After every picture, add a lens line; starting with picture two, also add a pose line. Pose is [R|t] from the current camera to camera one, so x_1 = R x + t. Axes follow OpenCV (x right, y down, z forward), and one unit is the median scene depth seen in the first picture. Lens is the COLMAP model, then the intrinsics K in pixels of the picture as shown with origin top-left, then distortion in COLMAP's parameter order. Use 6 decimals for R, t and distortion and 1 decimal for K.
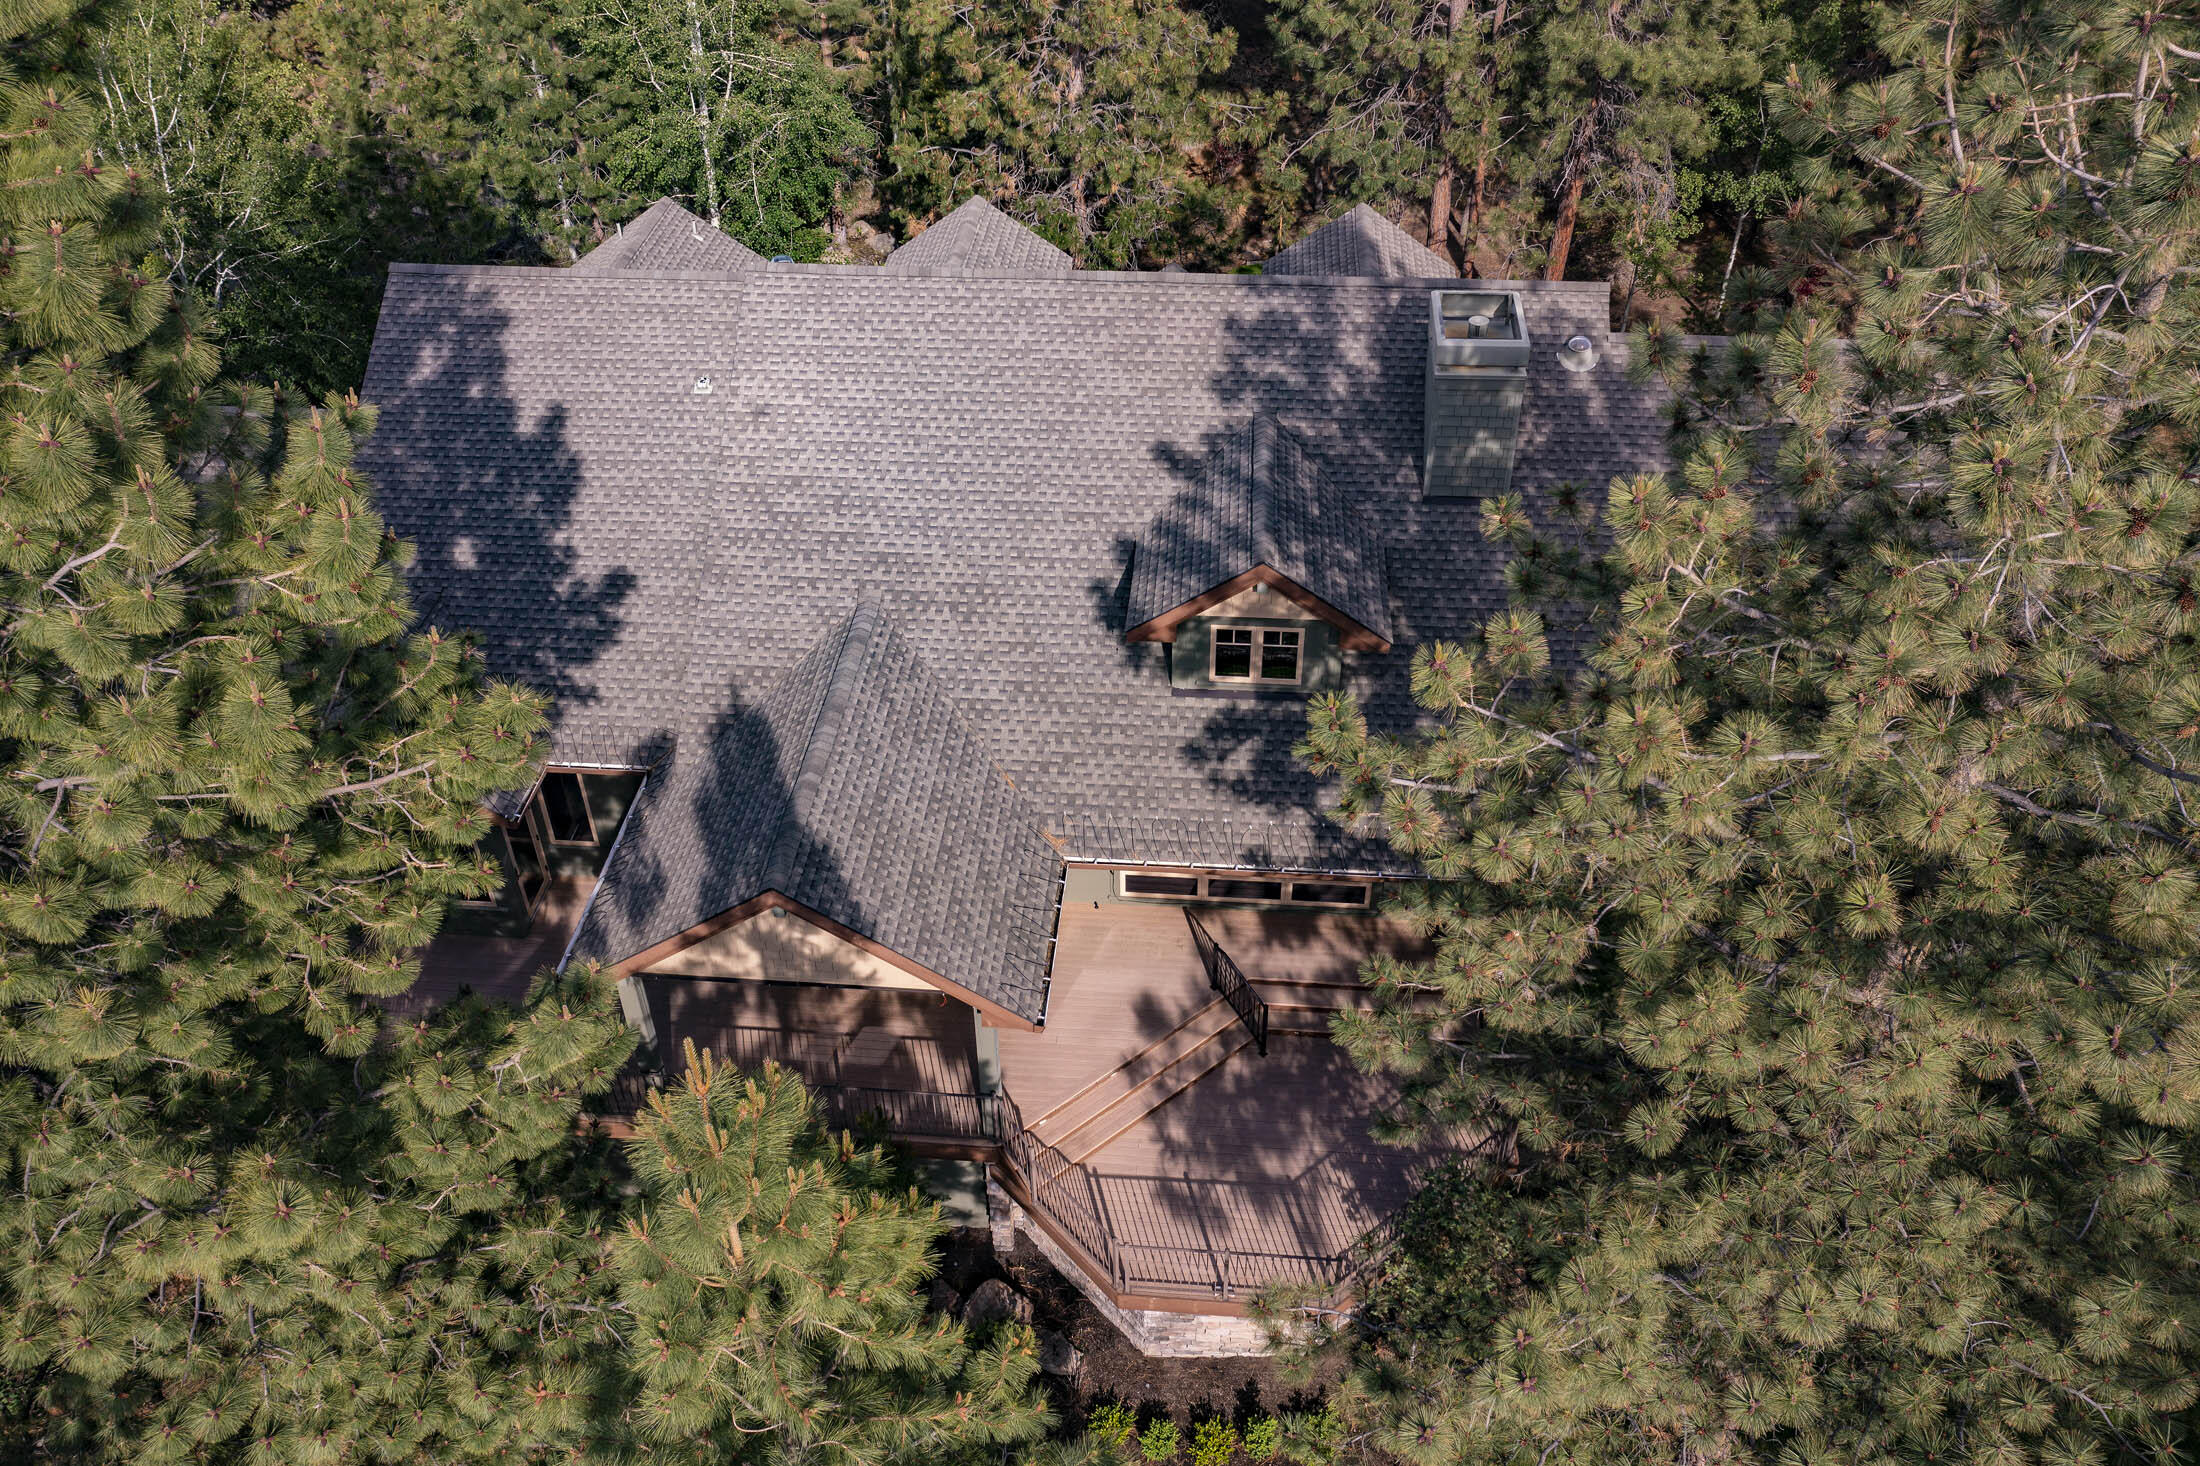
lens RADIAL K [[1711.7, 0, 1103.7], [0, 1711.7, 716.0], [0, 0, 1]] dist [-0.016873, 0.007241]
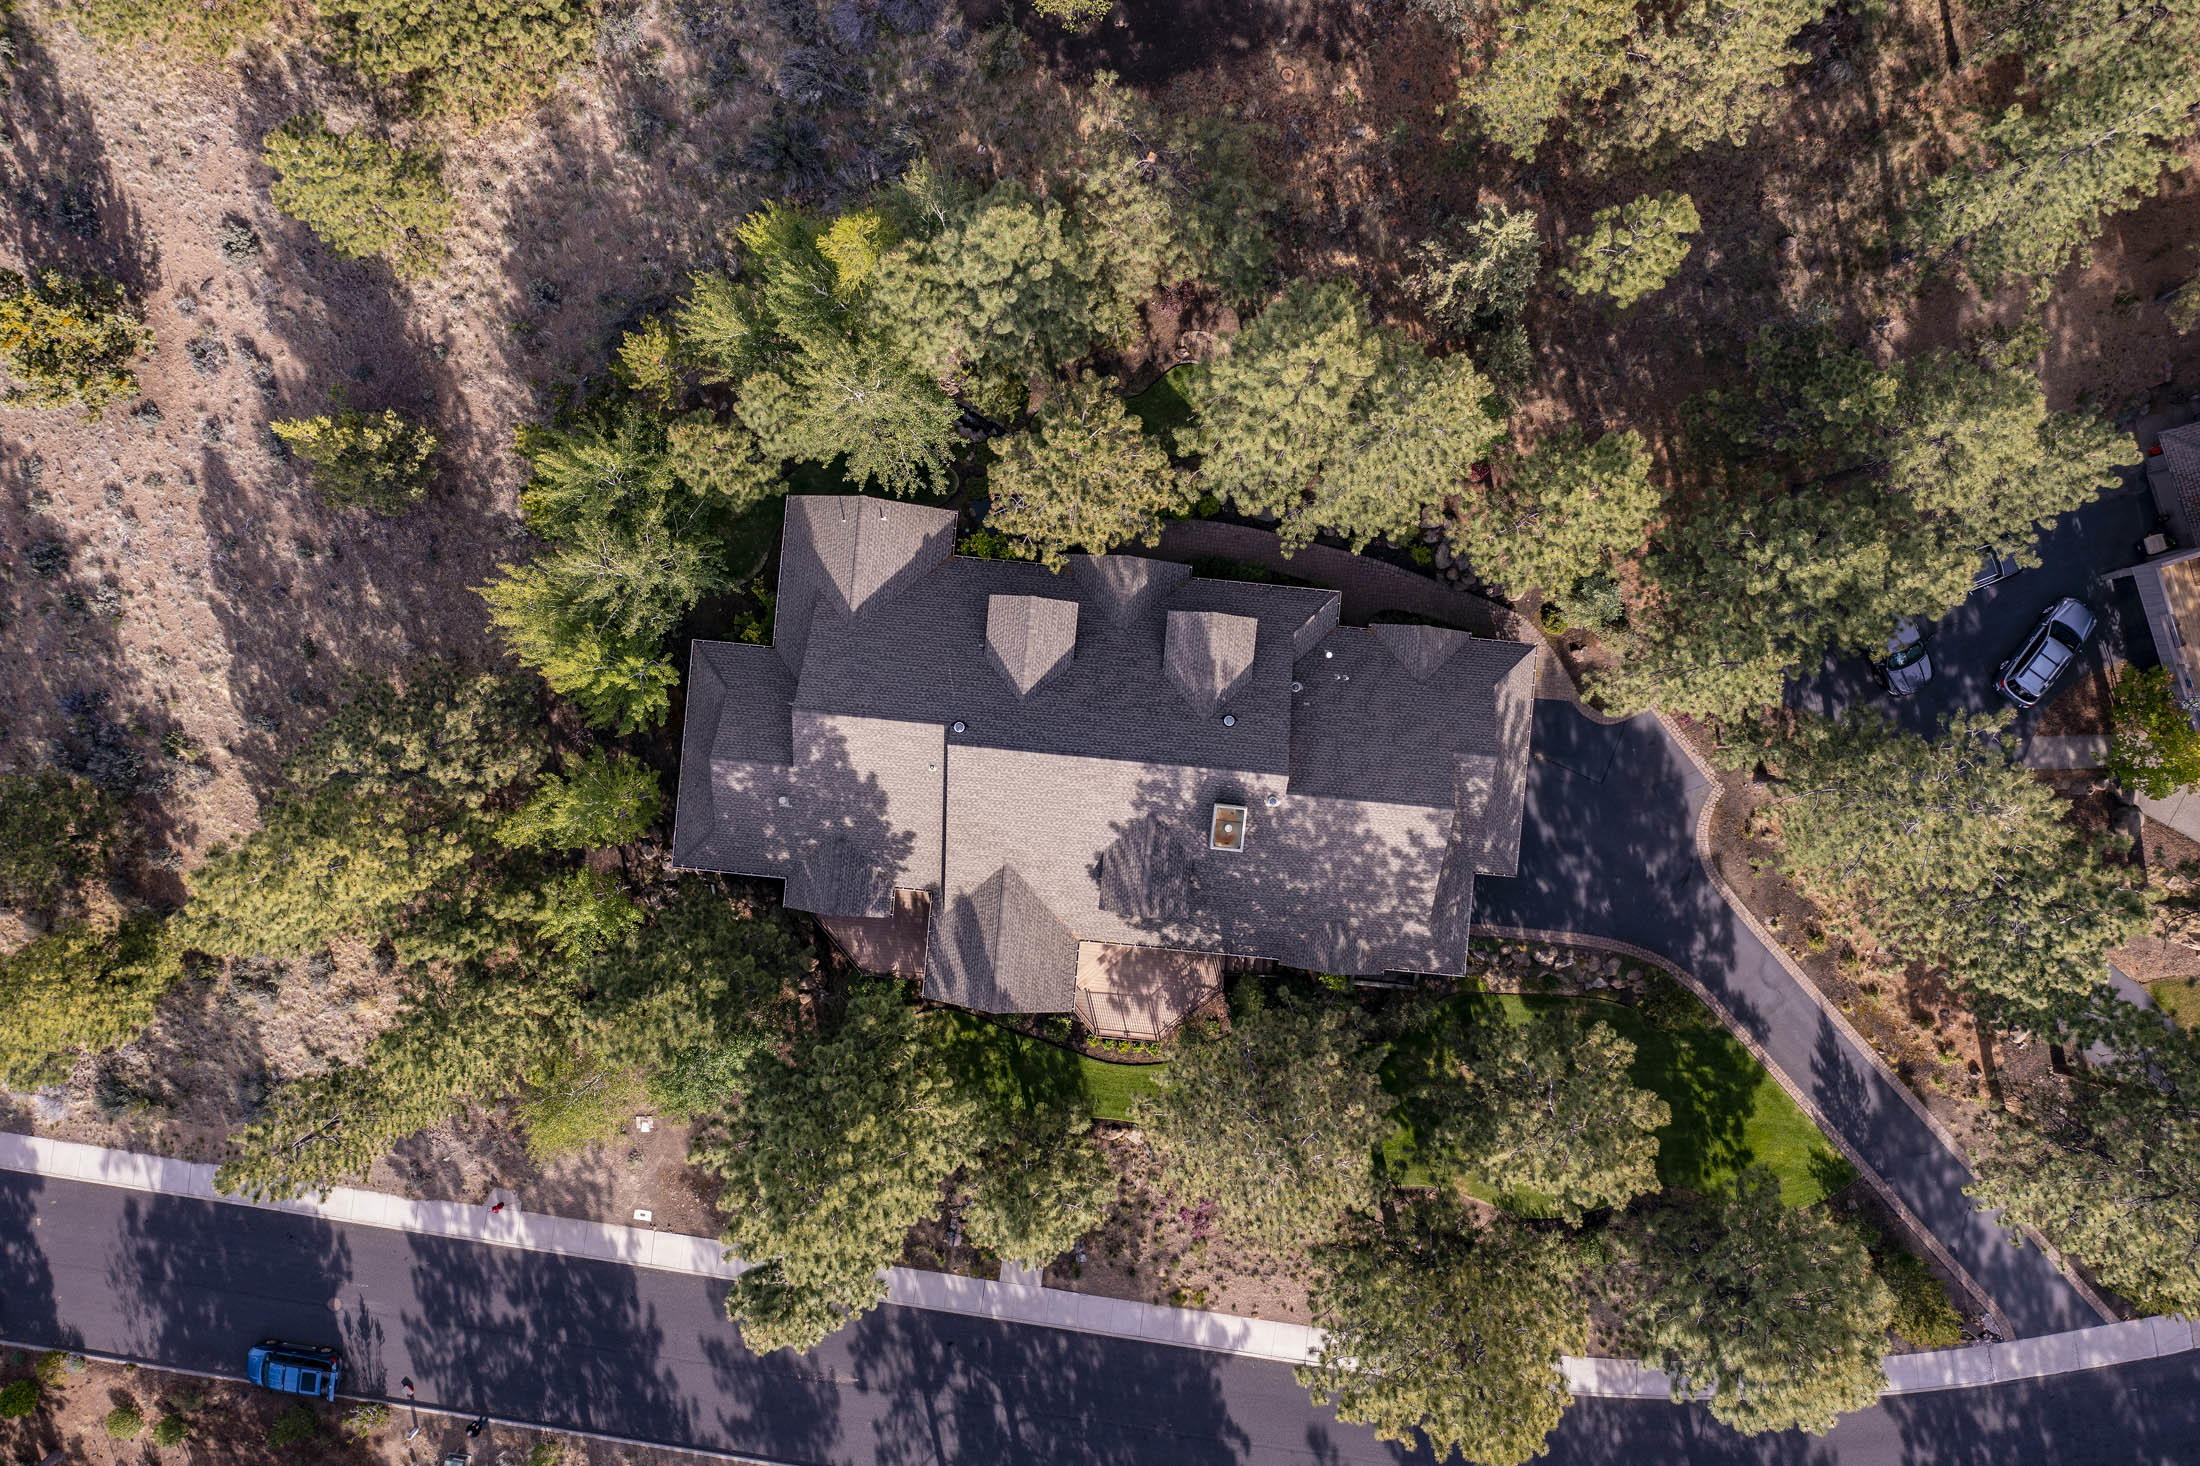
lens RADIAL K [[1711.7, 0, 1108.4], [0, 1711.7, 726.1], [0, 0, 1]] dist [-0.016873, 0.007241]
pose [[0.999987, 0.000625, 0.005123, 0.014147], [-0.004410, 0.619276, 0.785161, -2.414330], [-0.002682, -0.785173, 0.619270, -0.554523]]
